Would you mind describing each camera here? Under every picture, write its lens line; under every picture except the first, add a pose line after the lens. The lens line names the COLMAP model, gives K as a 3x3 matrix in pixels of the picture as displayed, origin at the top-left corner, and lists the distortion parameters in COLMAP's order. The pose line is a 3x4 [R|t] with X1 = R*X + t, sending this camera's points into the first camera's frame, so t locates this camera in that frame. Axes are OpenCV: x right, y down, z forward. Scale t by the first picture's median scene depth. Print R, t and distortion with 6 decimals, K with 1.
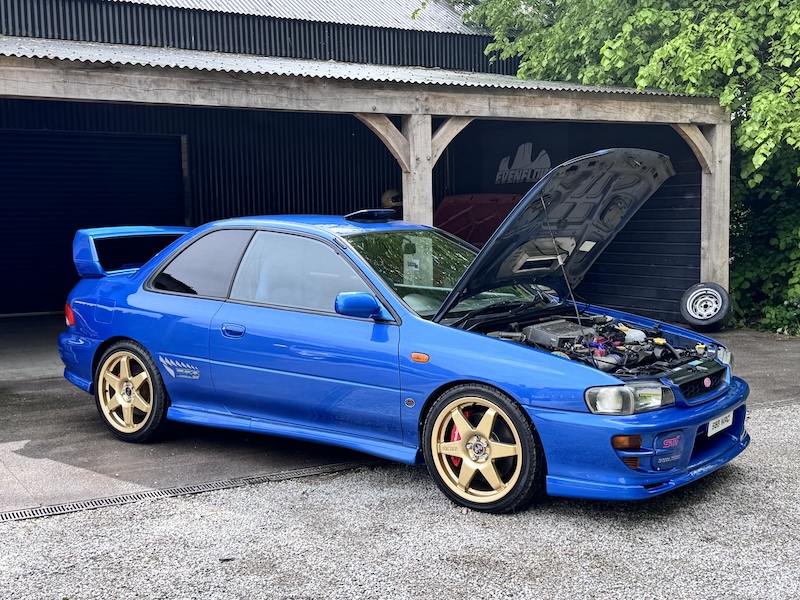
lens RADIAL K [[1039.2, 0, 396.9], [0, 1039.2, 301.5], [0, 0, 1]] dist [0.140786, 0.000000]
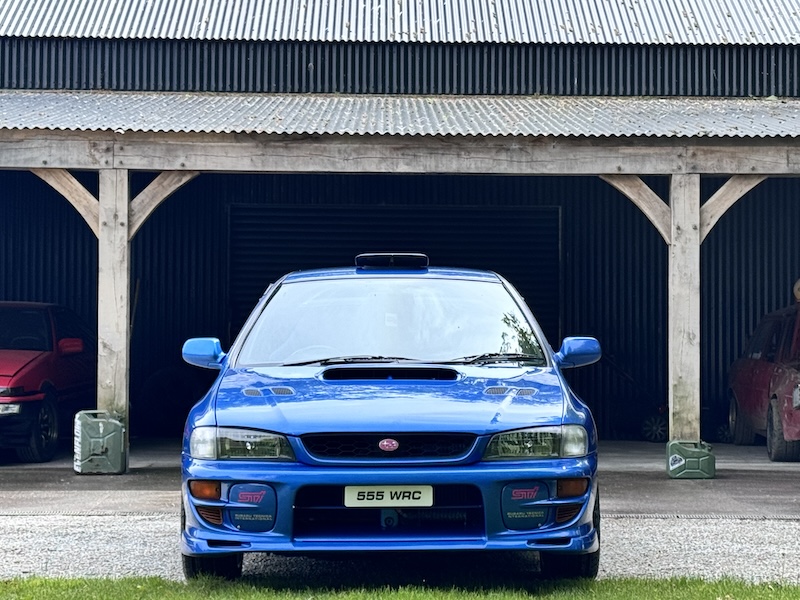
lens RADIAL K [[2088.0, 0, 402.6], [0, 2088.0, 302.1], [0, 0, 1]] dist [0.189419, 0.000000]
pose [[0.873222, 0.005669, -0.487289, 0.691395], [-0.060870, 0.993370, -0.097522, 0.101315], [0.483506, 0.114820, 0.867778, -0.559950]]
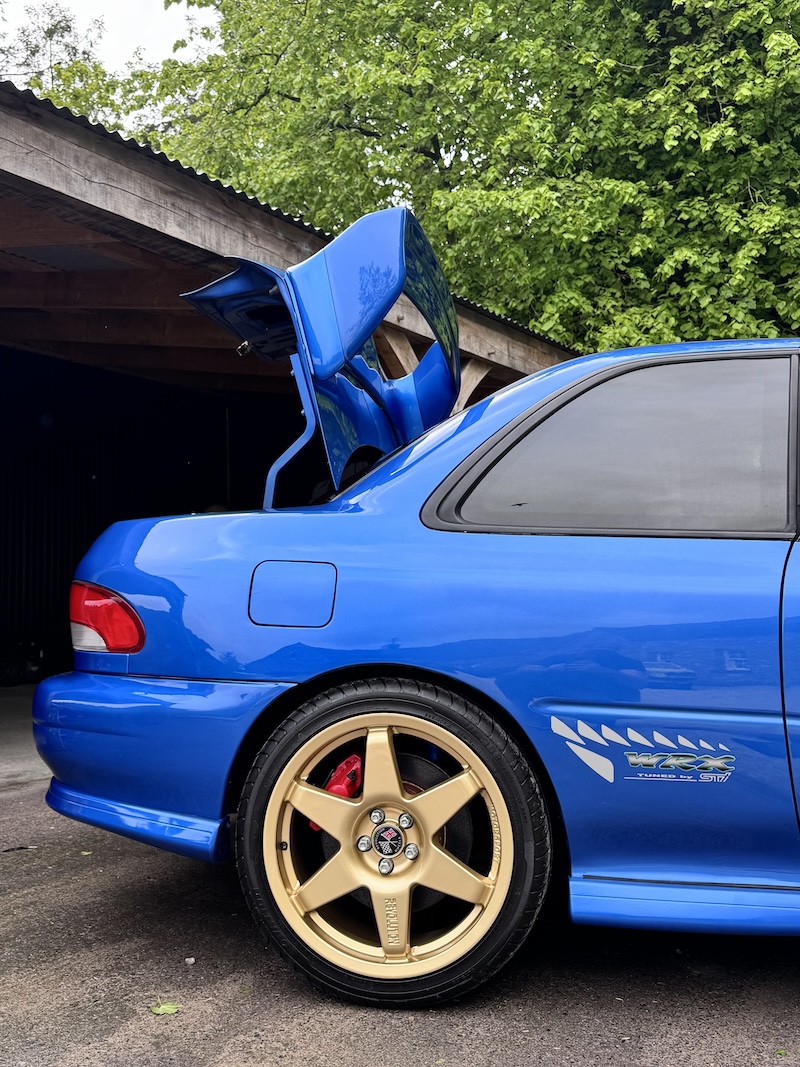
lens RADIAL K [[997.8, 0, 400.5], [0, 997.8, 545.3], [0, 0, 1]] dist [0.080673, 0.000000]
pose [[0.898737, 0.028205, 0.437580, -0.294944], [0.037165, 0.989438, -0.140108, 0.029932], [-0.436910, 0.142183, 0.888197, 0.538384]]
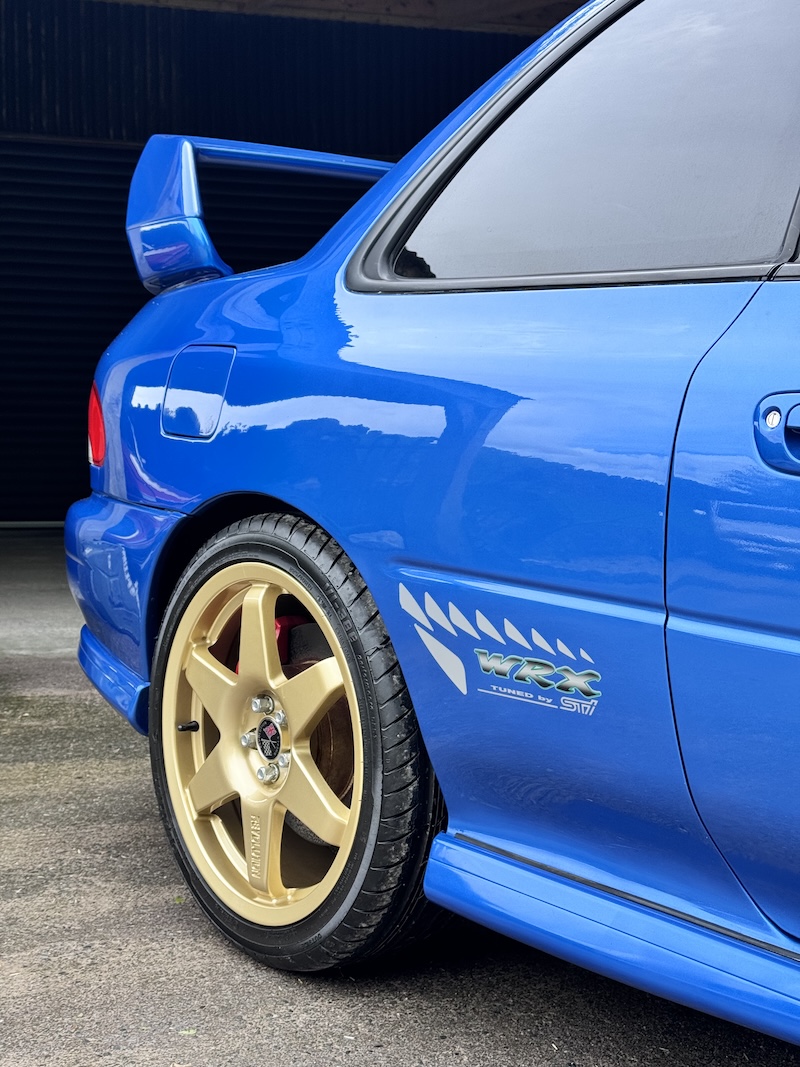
lens RADIAL K [[1501.0, 0, 406.3], [0, 1501.0, 523.7], [0, 0, 1]] dist [0.143859, 0.000000]
pose [[0.968966, 0.036101, -0.244543, -0.112204], [-0.041922, 0.998947, -0.018638, 0.033190], [0.243612, 0.028311, 0.969459, 0.520790]]
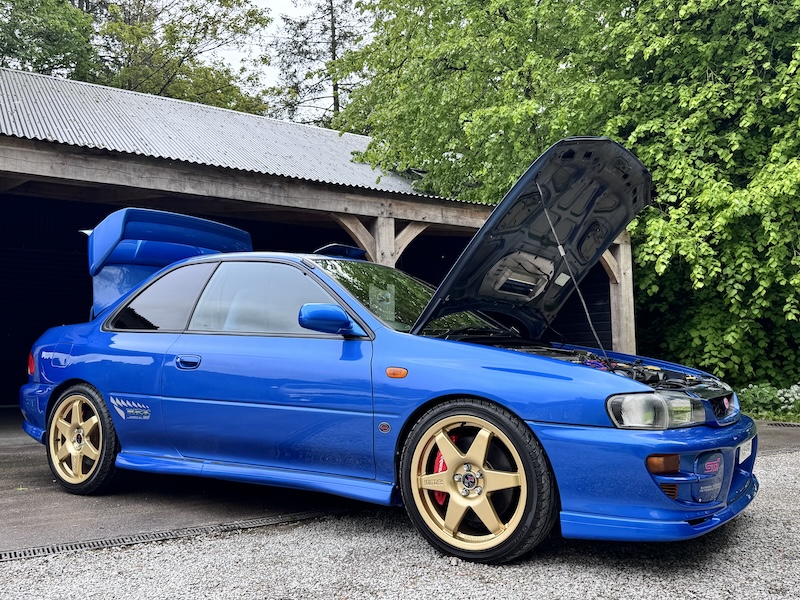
lens RADIAL K [[713.9, 0, 400.7], [0, 713.9, 301.3], [0, 0, 1]] dist [0.113536, -0.198406]
pose [[0.998403, 0.008762, 0.055810, -0.004724], [0.000962, 0.985120, -0.171864, 0.057839], [-0.056486, 0.171643, 0.983538, 0.247138]]
